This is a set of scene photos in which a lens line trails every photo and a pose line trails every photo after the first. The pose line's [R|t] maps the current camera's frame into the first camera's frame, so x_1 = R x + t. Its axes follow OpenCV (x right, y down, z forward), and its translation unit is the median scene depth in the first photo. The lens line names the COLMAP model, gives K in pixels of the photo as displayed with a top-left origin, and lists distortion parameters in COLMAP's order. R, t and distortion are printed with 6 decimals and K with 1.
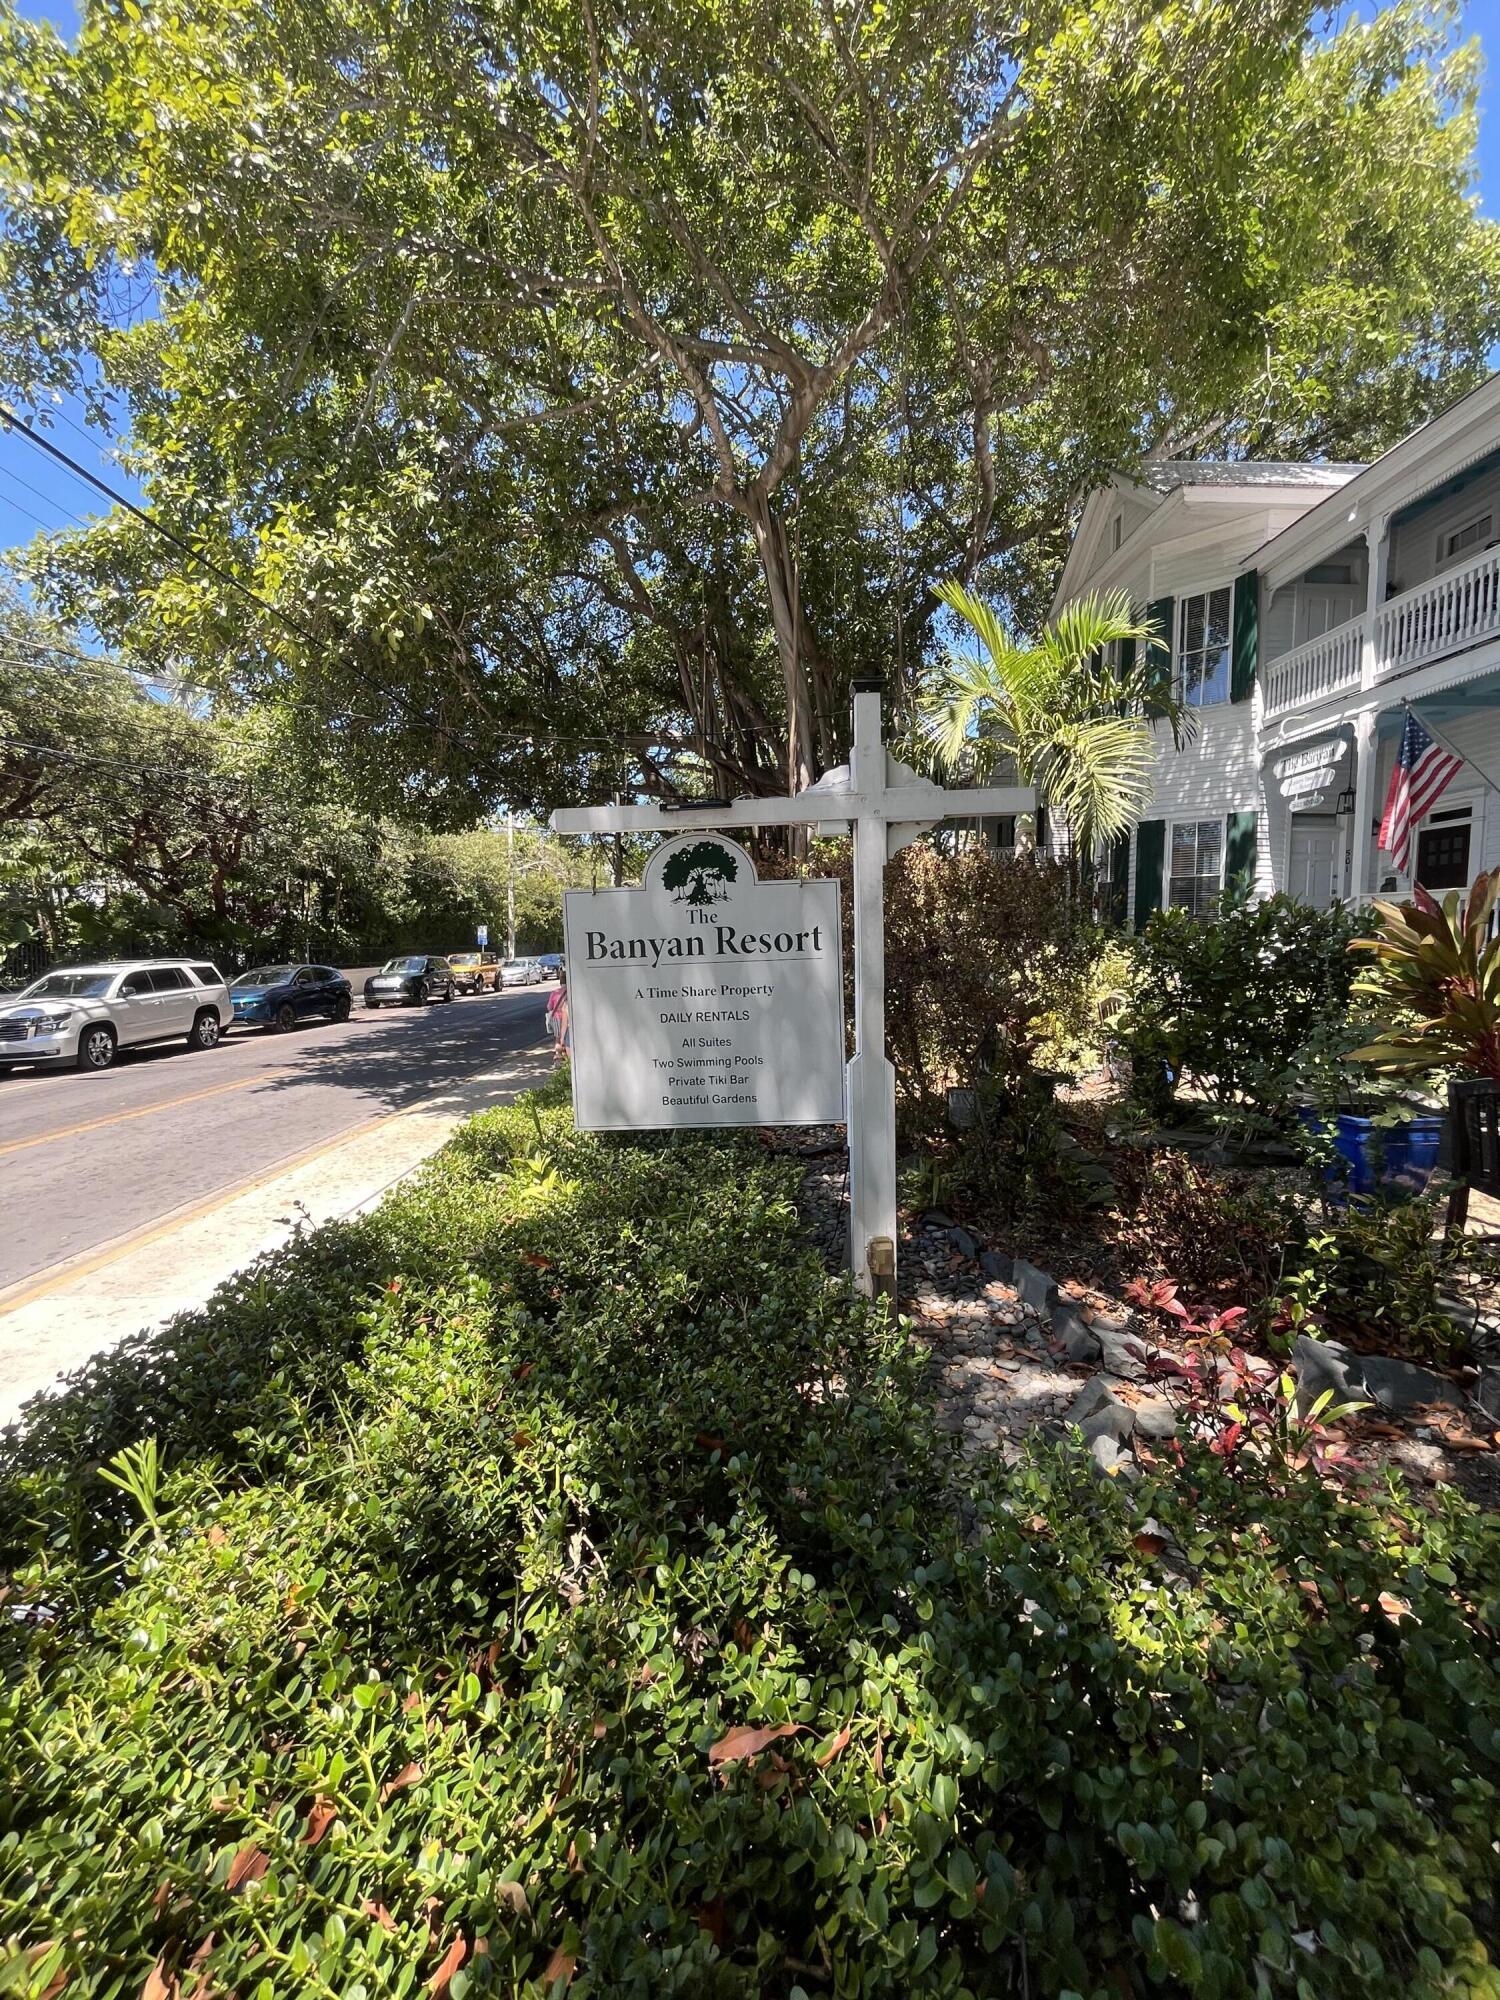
lens RADIAL K [[830.9, 0, 749.5], [0, 830.9, 1002.2], [0, 0, 1]] dist [-0.002606, -0.000040]
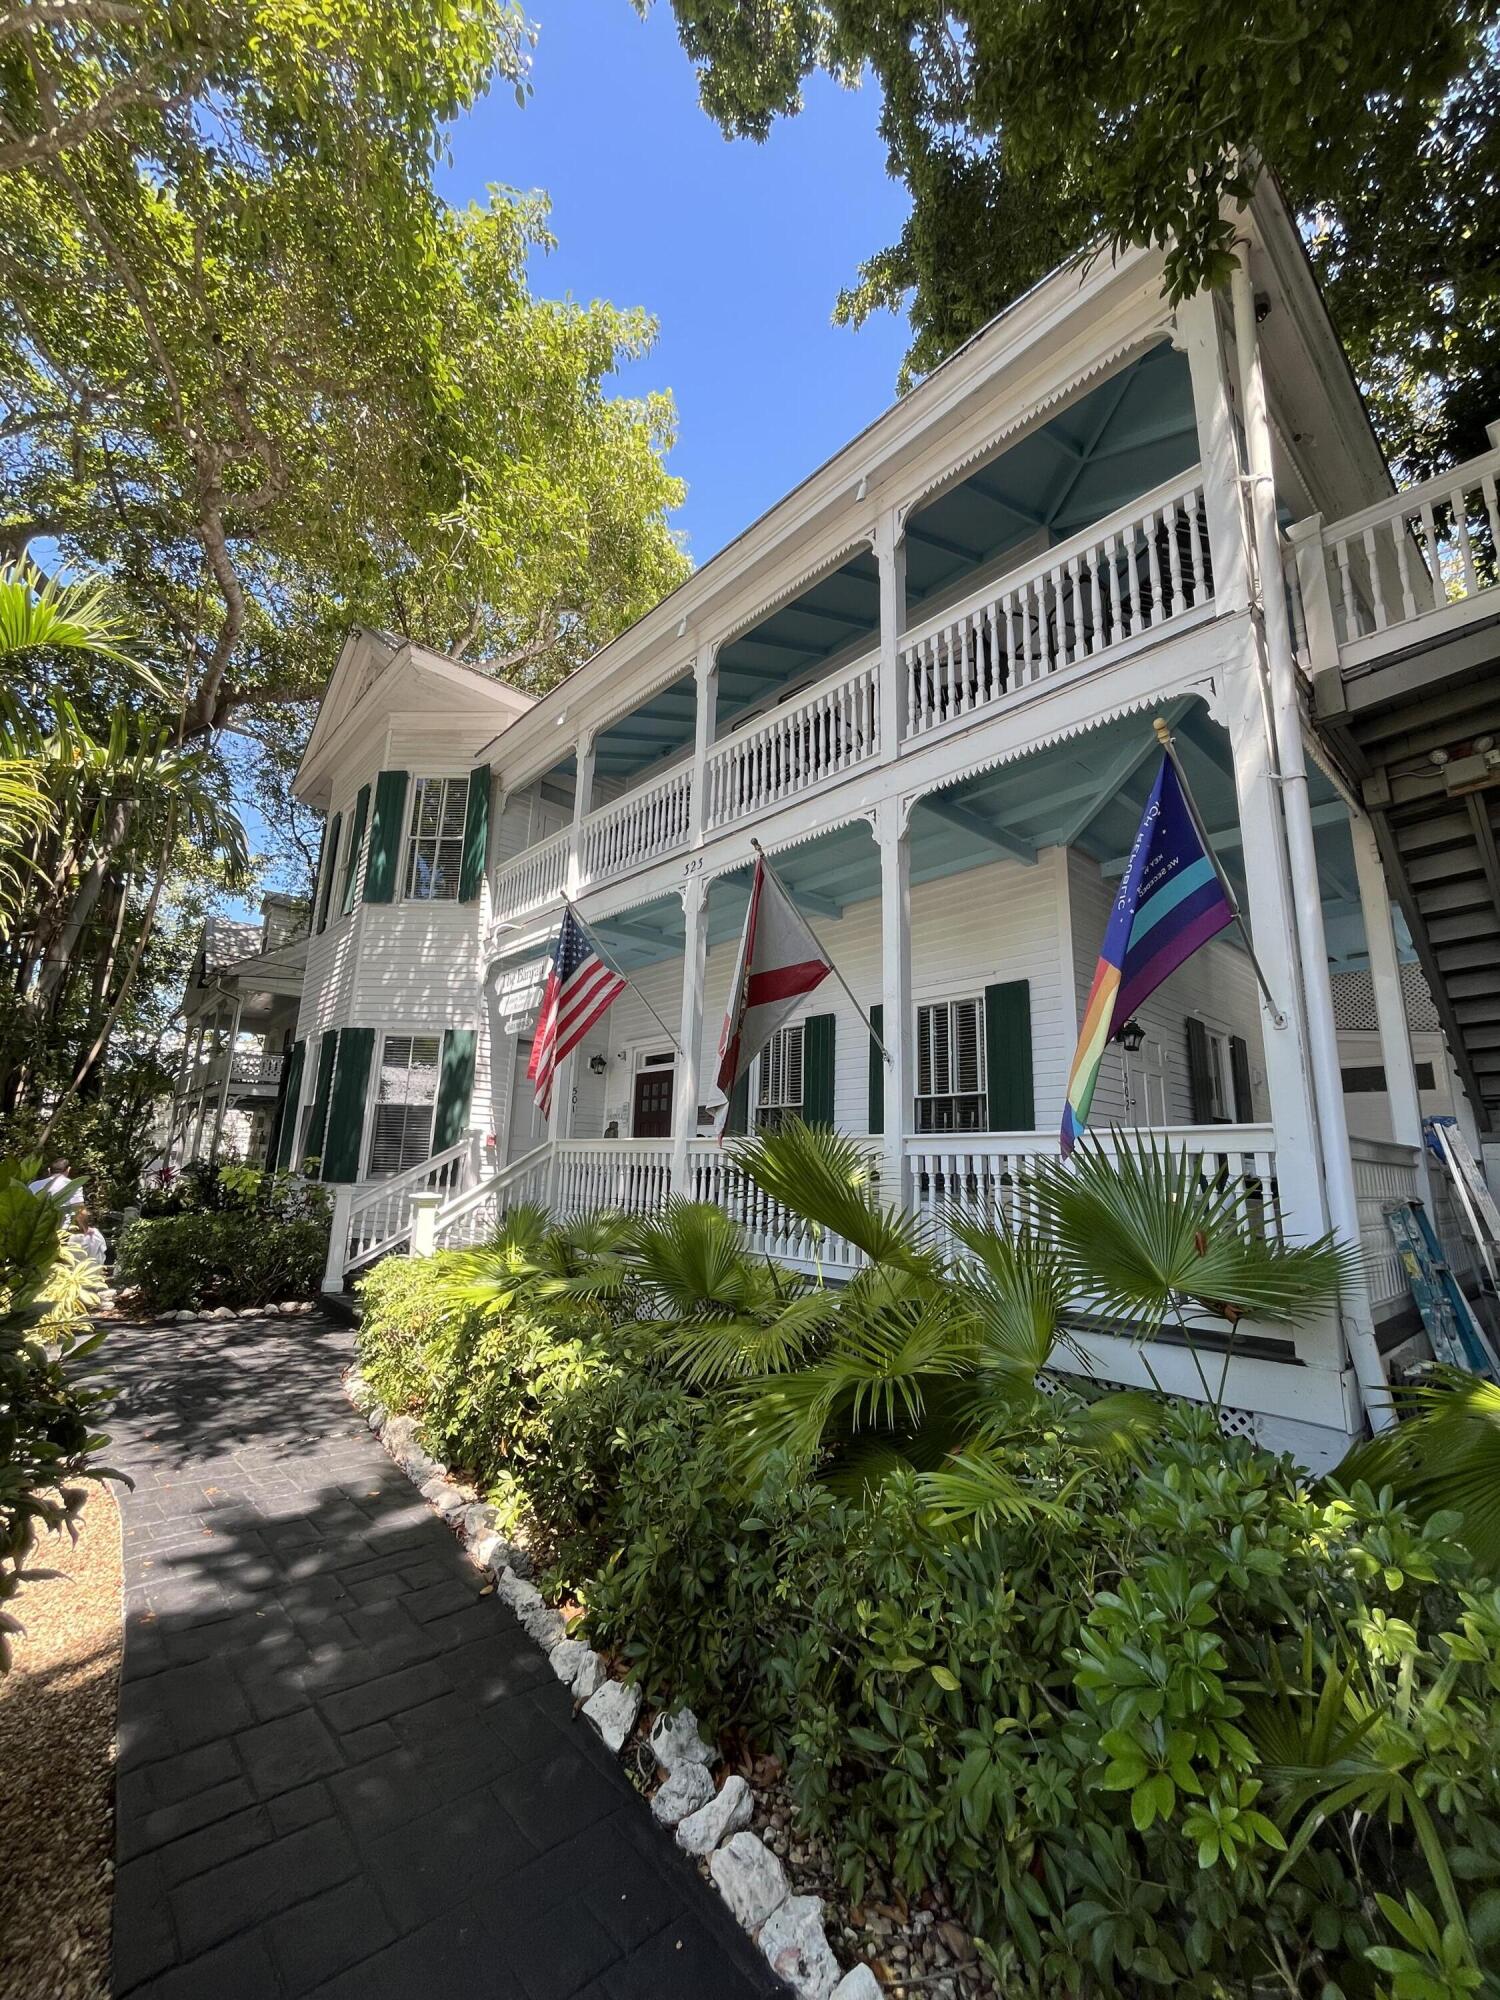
lens RADIAL K [[830.9, 0, 754.9], [0, 830.9, 999.1], [0, 0, 1]] dist [-0.002606, -0.000040]
pose [[0.757119, 0.157755, 0.633944, 0.304287], [0.021002, 0.964026, -0.264977, -0.038052], [-0.652939, 0.213934, 0.726569, 0.223229]]
